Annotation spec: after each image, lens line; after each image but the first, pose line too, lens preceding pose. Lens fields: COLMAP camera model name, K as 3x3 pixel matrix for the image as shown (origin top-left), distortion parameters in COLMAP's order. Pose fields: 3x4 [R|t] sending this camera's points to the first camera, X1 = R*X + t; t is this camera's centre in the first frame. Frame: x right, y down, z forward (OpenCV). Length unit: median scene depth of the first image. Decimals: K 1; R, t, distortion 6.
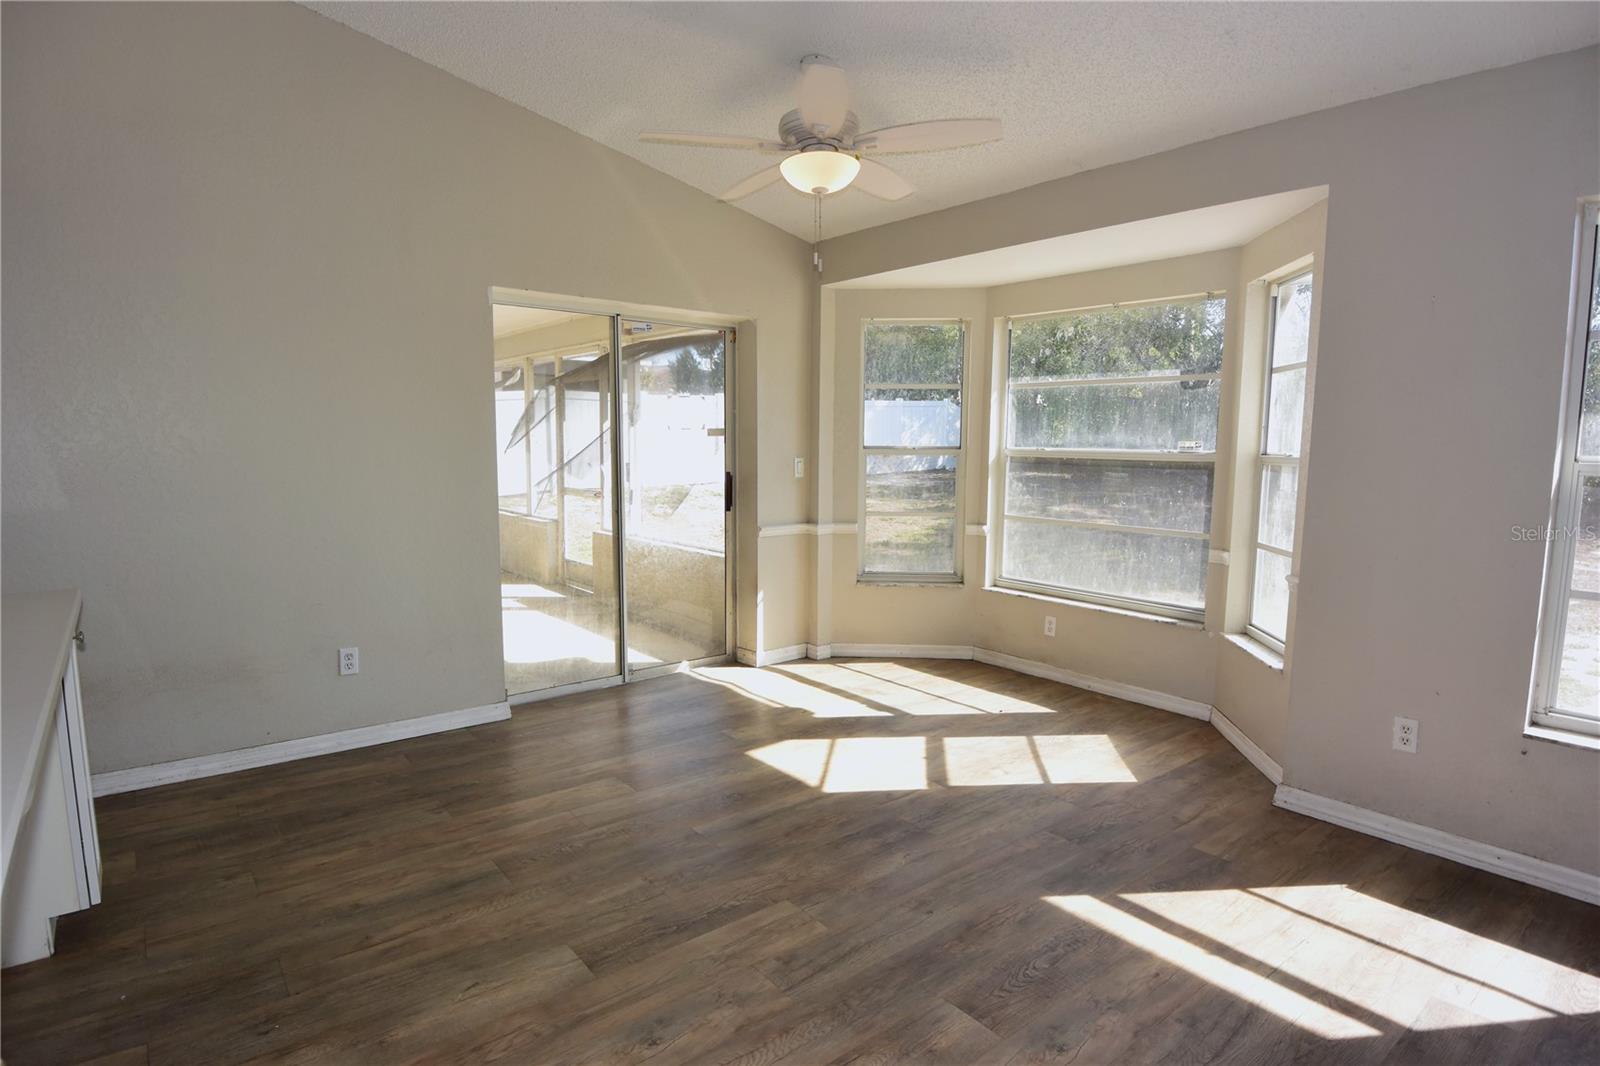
lens RADIAL K [[838.4, 0, 809.4], [0, 838.4, 539.3], [0, 0, 1]] dist [0.005437, -0.033074]
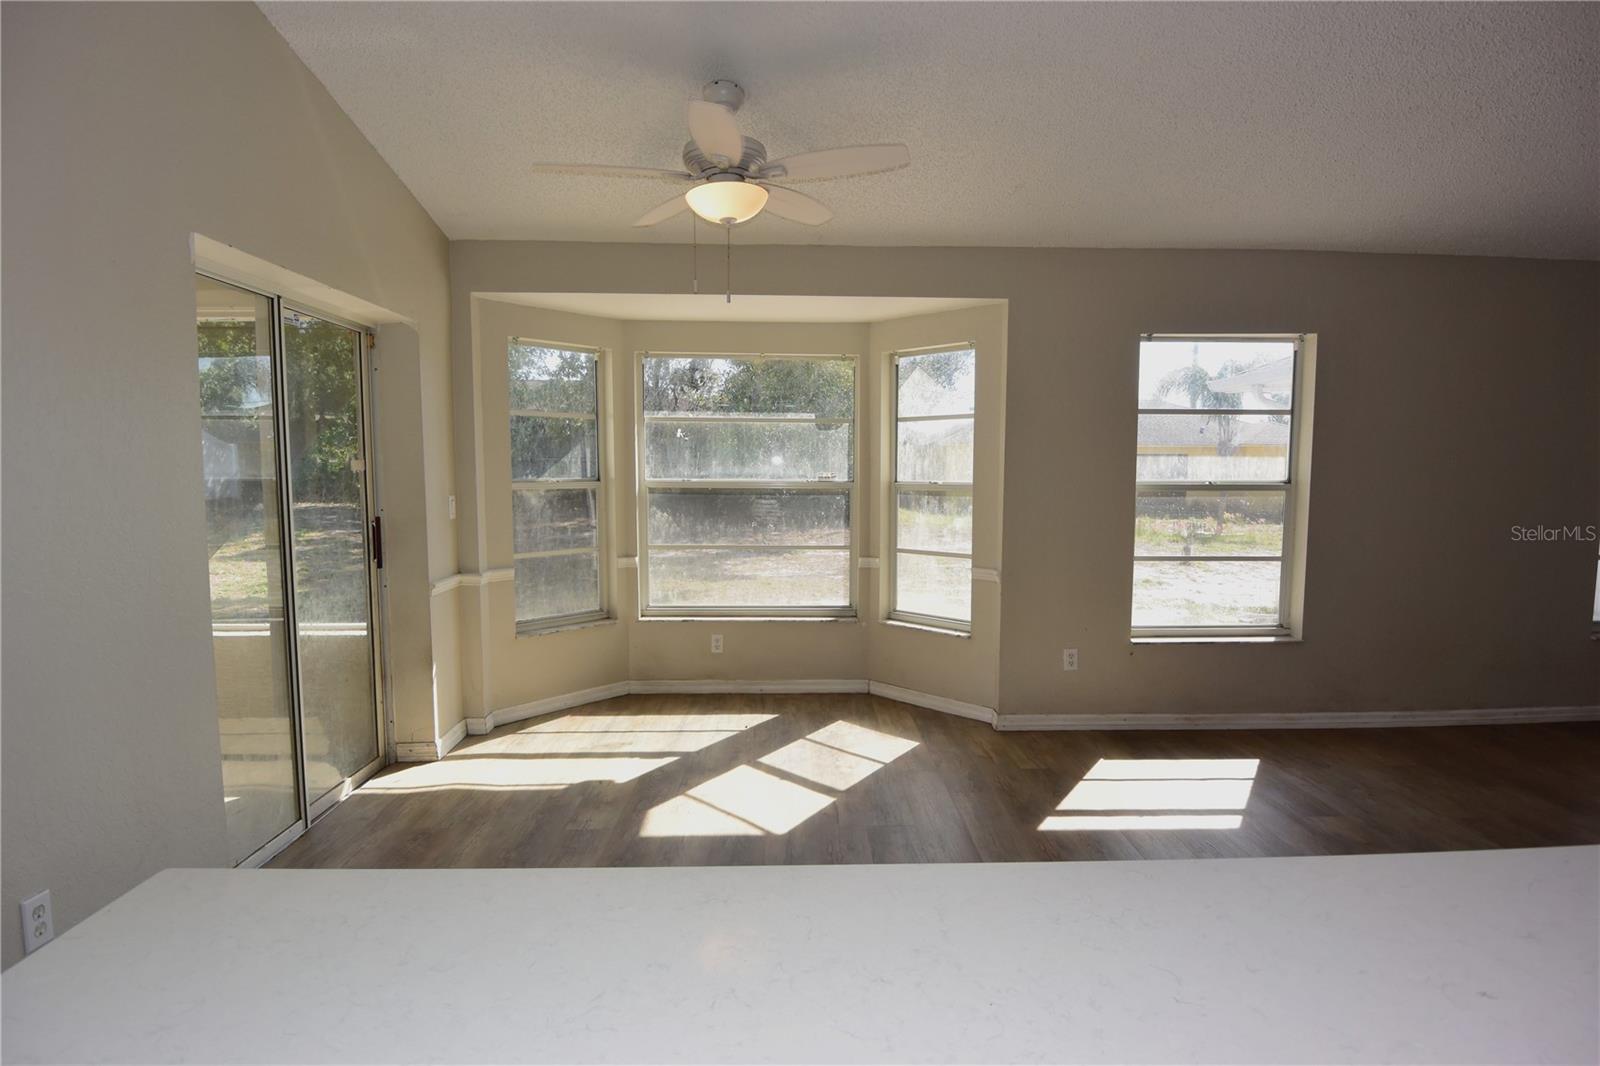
lens RADIAL K [[838.4, 0, 809.4], [0, 838.4, 539.3], [0, 0, 1]] dist [0.005437, -0.033074]
pose [[0.612797, -0.072866, 0.786874, -0.506185], [0.094570, 0.995346, 0.018523, -0.041085], [-0.784561, 0.063064, 0.616836, 0.248045]]
